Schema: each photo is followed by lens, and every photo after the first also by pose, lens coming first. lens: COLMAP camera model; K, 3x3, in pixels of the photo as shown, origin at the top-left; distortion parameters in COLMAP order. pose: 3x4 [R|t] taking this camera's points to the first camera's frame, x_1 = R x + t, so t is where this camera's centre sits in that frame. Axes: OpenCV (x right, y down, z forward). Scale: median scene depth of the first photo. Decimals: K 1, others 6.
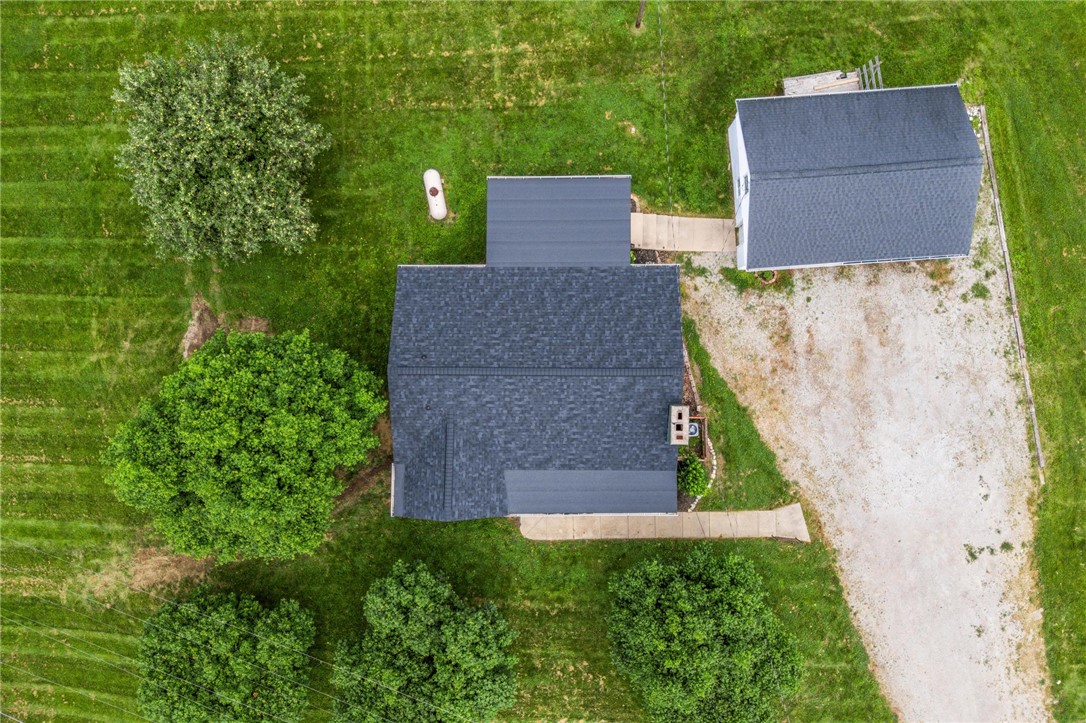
lens RADIAL K [[802.8, 0, 546.3], [0, 802.8, 360.6], [0, 0, 1]] dist [0.036410, -0.011540]
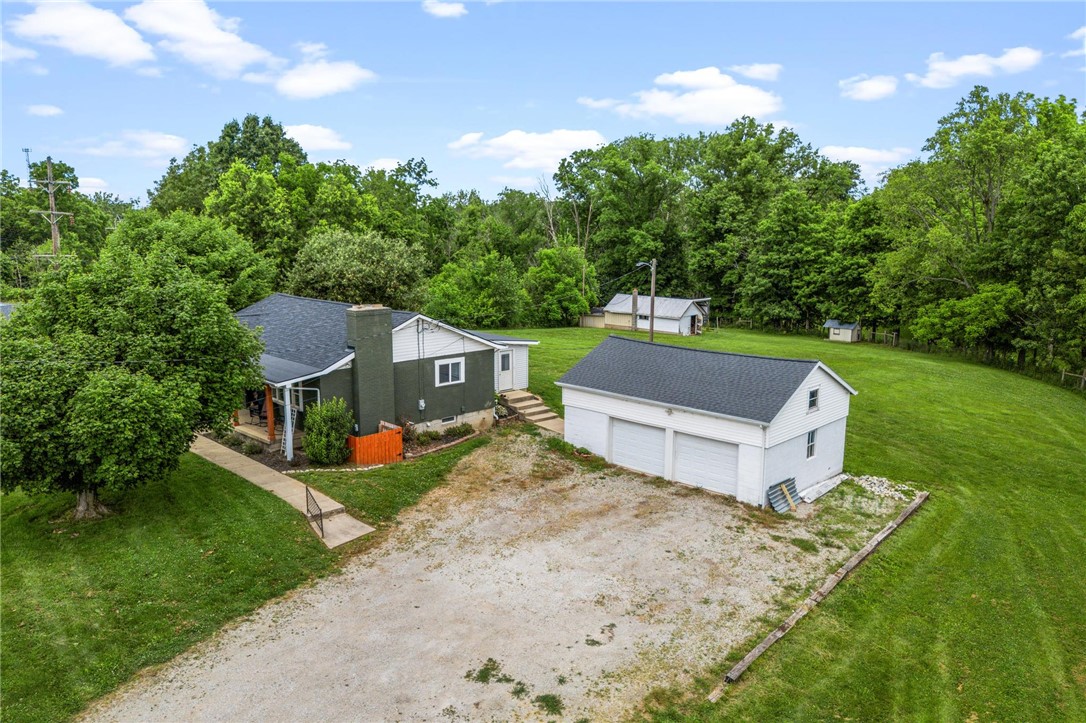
lens RADIAL K [[802.8, 0, 546.3], [0, 802.8, 360.6], [0, 0, 1]] dist [0.036410, -0.011540]
pose [[0.696288, 0.151833, -0.701519, 0.840474], [-0.717728, 0.137753, -0.682562, 0.500175], [-0.006999, 0.978760, 0.204891, 0.732055]]
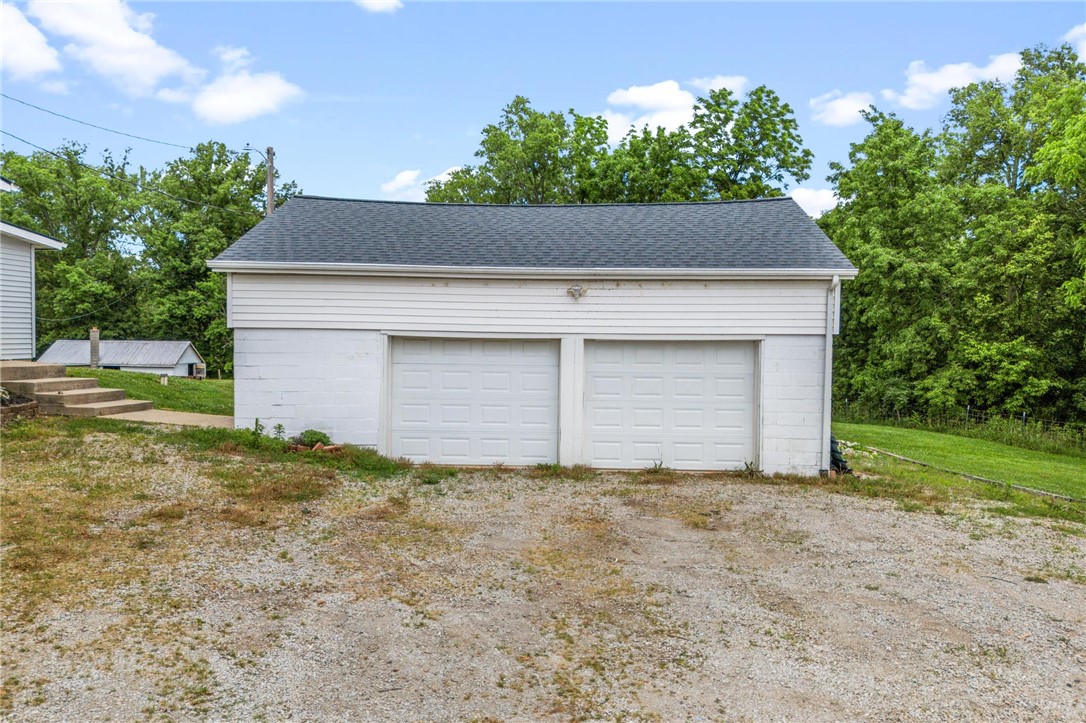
lens RADIAL K [[802.8, 0, 546.3], [0, 802.8, 360.6], [0, 0, 1]] dist [0.036410, -0.011540]
pose [[0.995253, 0.032858, -0.091603, 0.397227], [-0.093099, 0.047323, -0.994532, 0.203017], [-0.028343, 0.998339, 0.050157, 0.954127]]
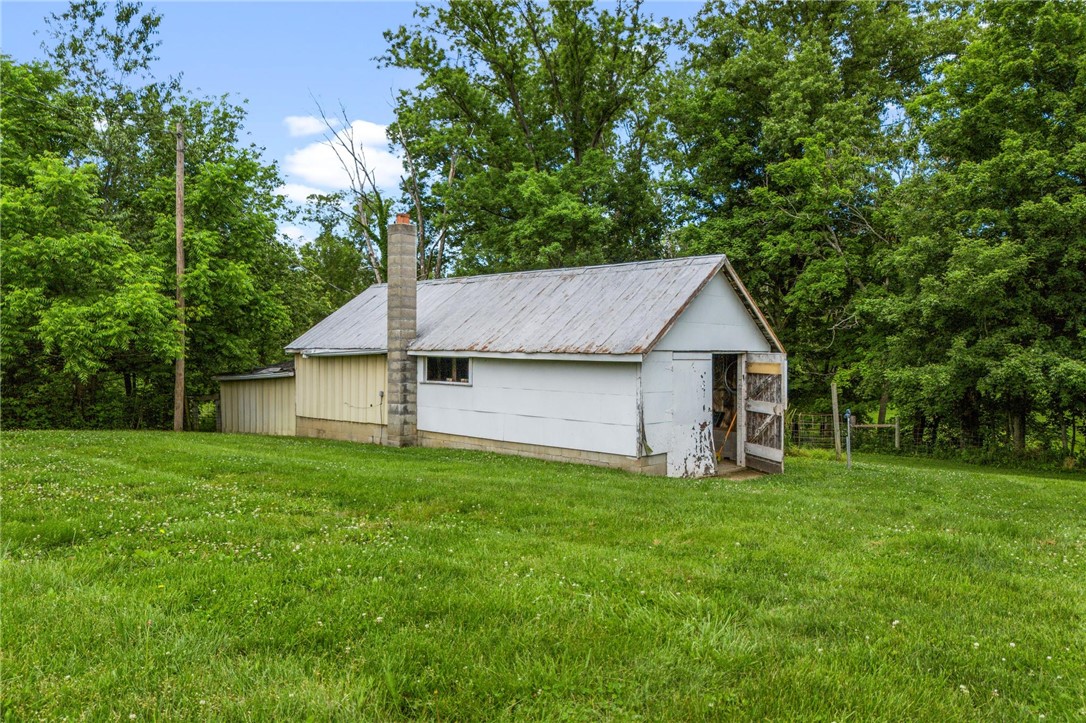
lens RADIAL K [[802.8, 0, 546.3], [0, 802.8, 360.6], [0, 0, 1]] dist [0.036410, -0.011540]
pose [[0.708503, 0.037207, -0.704727, -0.239894], [-0.705574, 0.017914, -0.708409, -0.988769], [-0.013734, 0.999147, 0.038944, 1.048958]]
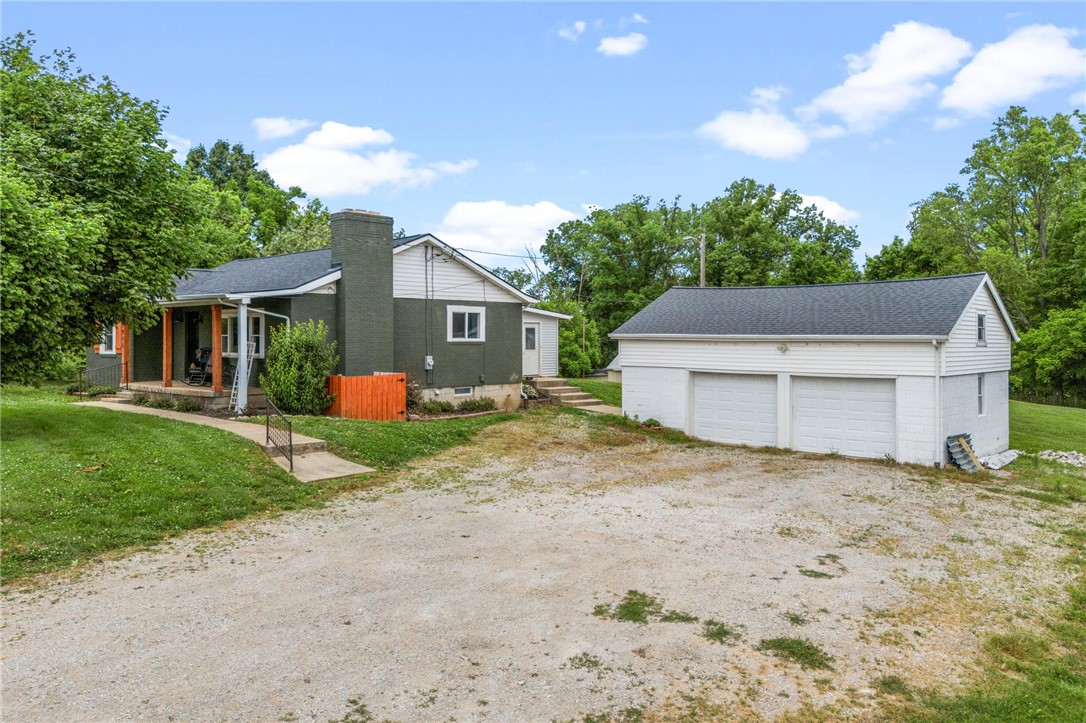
lens RADIAL K [[826.3, 0, 545.0], [0, 826.3, 334.9], [0, 0, 1]] dist [0.030641, -0.002878]
pose [[0.720906, 0.021554, -0.692697, 0.660923], [-0.693022, 0.016974, -0.720716, 0.416103], [-0.003777, 0.999624, 0.027175, 0.917857]]
